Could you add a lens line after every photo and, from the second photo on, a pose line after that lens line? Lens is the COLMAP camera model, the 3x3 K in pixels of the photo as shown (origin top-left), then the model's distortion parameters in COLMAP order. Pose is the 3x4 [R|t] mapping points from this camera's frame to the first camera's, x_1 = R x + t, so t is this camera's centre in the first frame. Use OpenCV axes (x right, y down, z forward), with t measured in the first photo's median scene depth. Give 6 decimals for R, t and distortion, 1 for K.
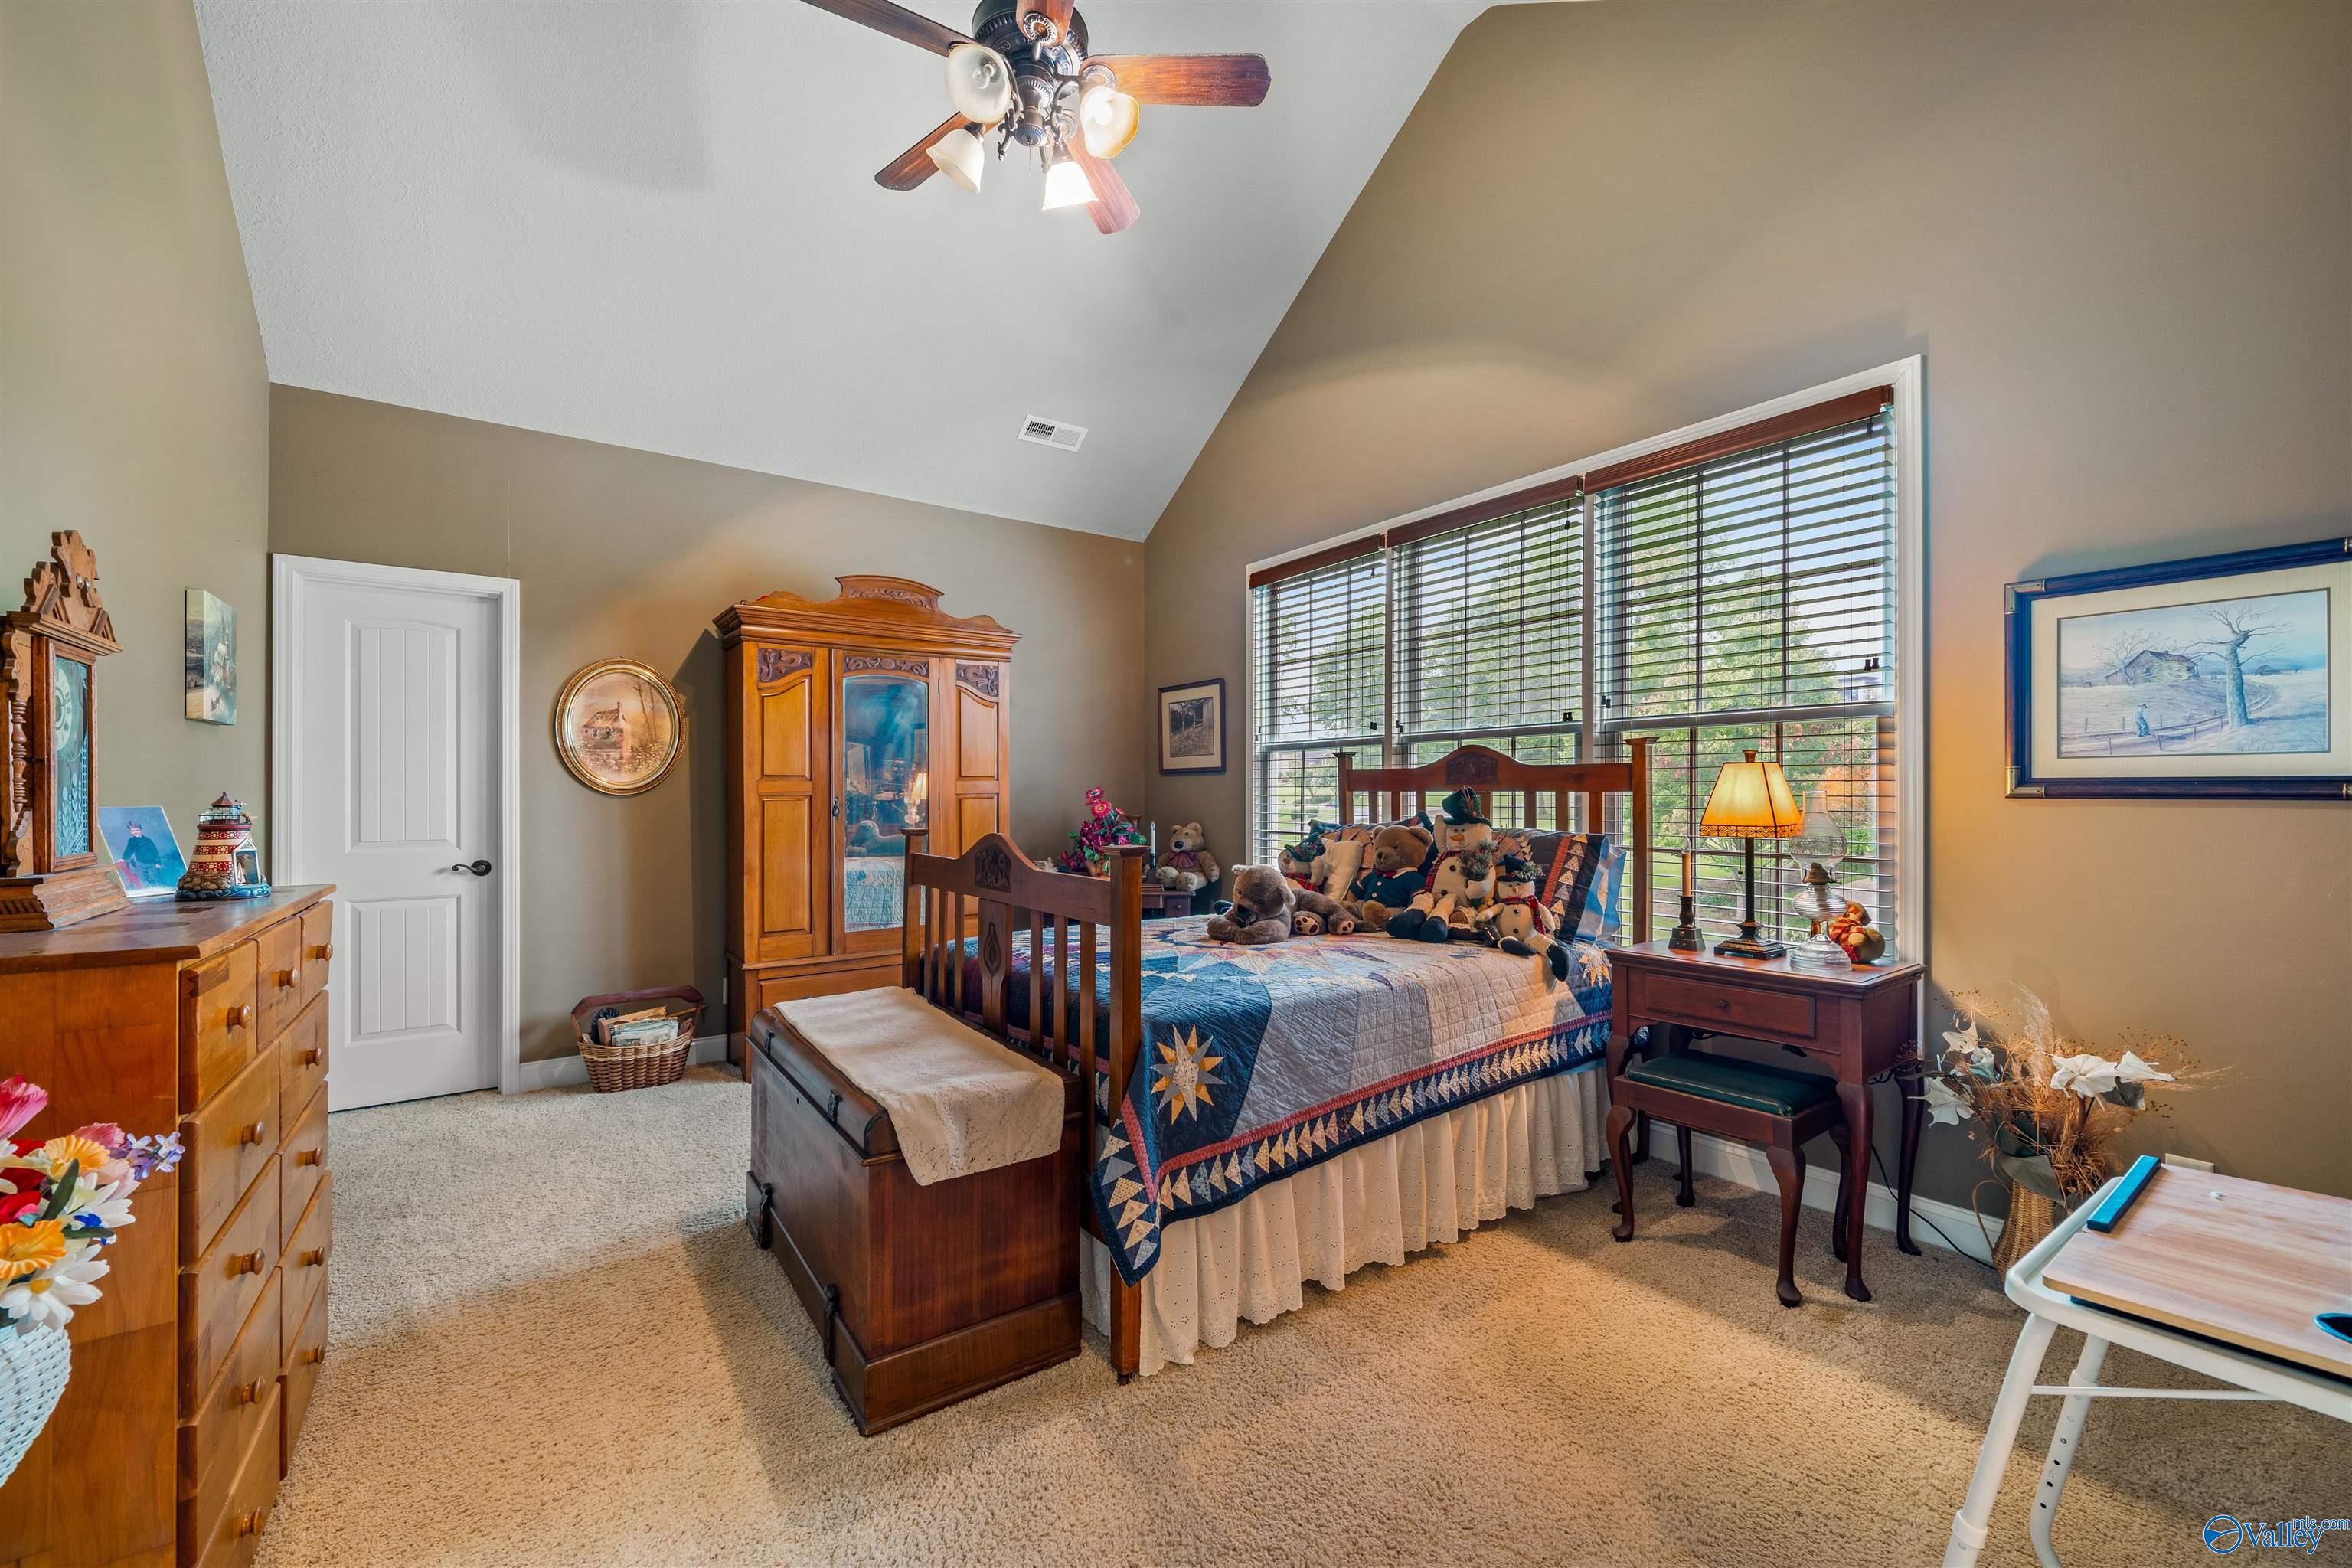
lens RADIAL K [[946.5, 0, 1167.4], [0, 946.5, 791.2], [0, 0, 1]] dist [-0.003285, 0.000115]
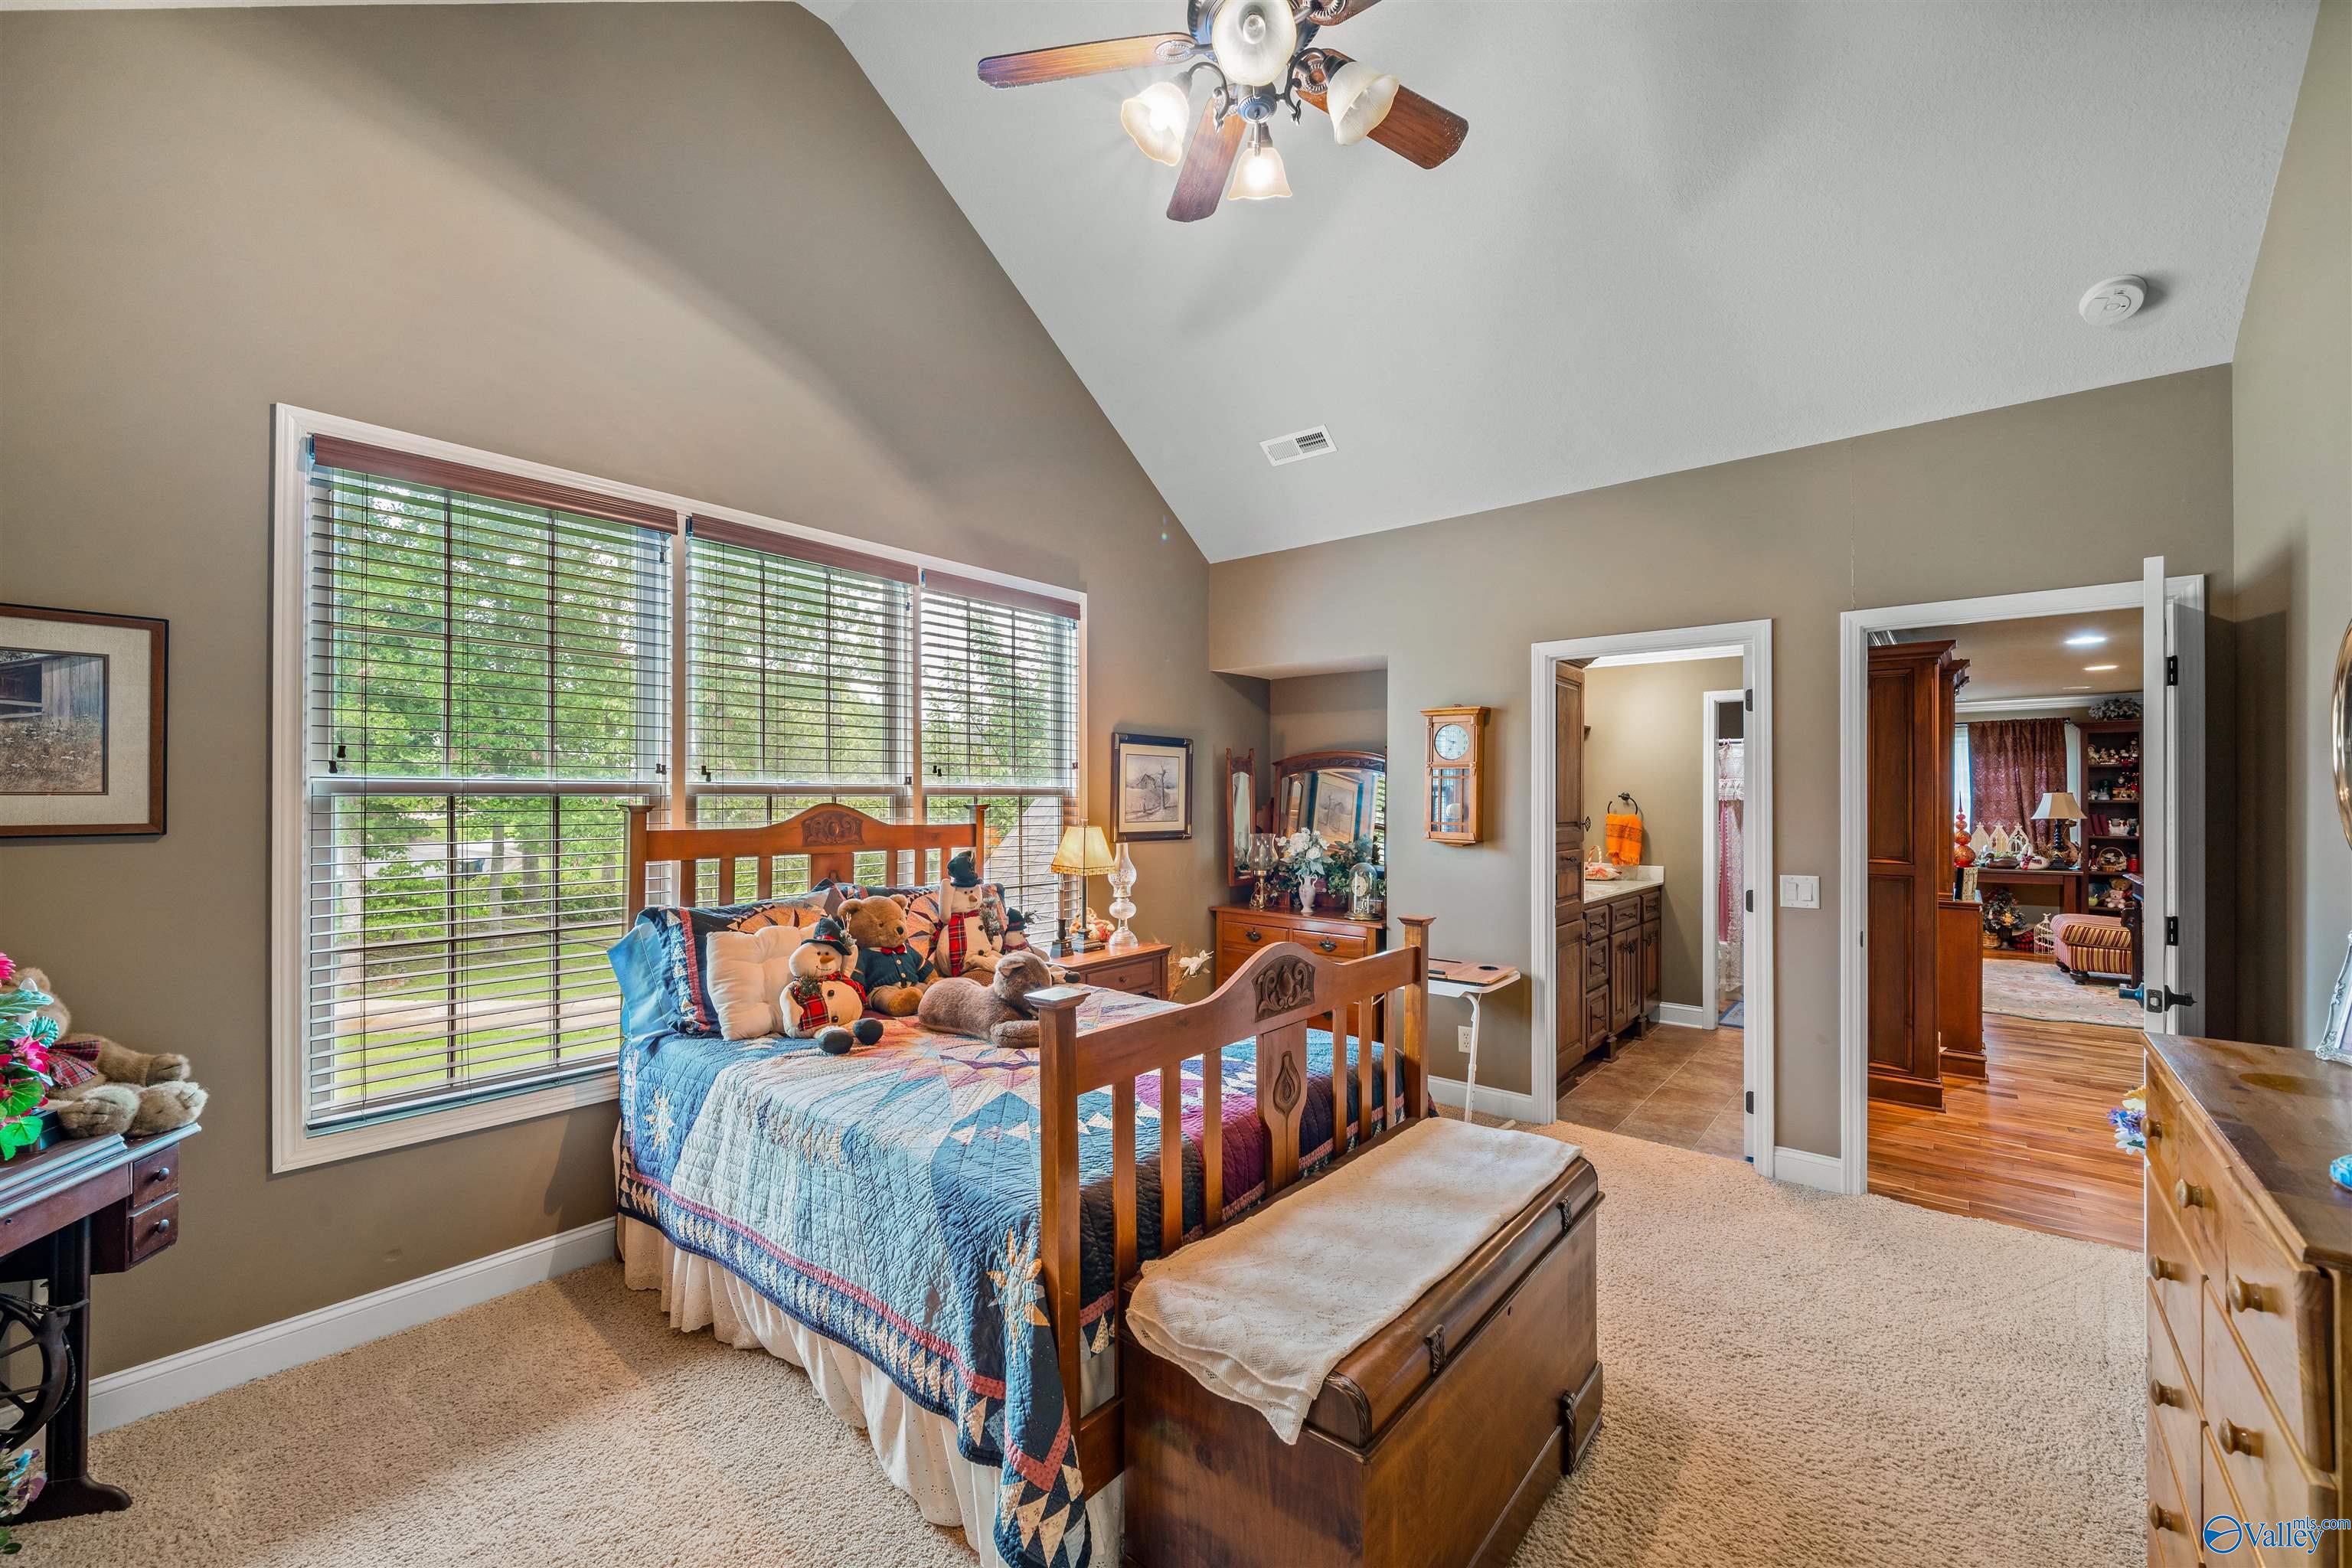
lens RADIAL K [[946.5, 0, 1167.4], [0, 946.5, 791.2], [0, 0, 1]] dist [-0.003285, 0.000115]
pose [[-0.263806, 0.009972, 0.964524, -0.720869], [-0.002816, 0.999934, -0.011108, -0.056121], [-0.964572, -0.005647, -0.263761, 1.002613]]
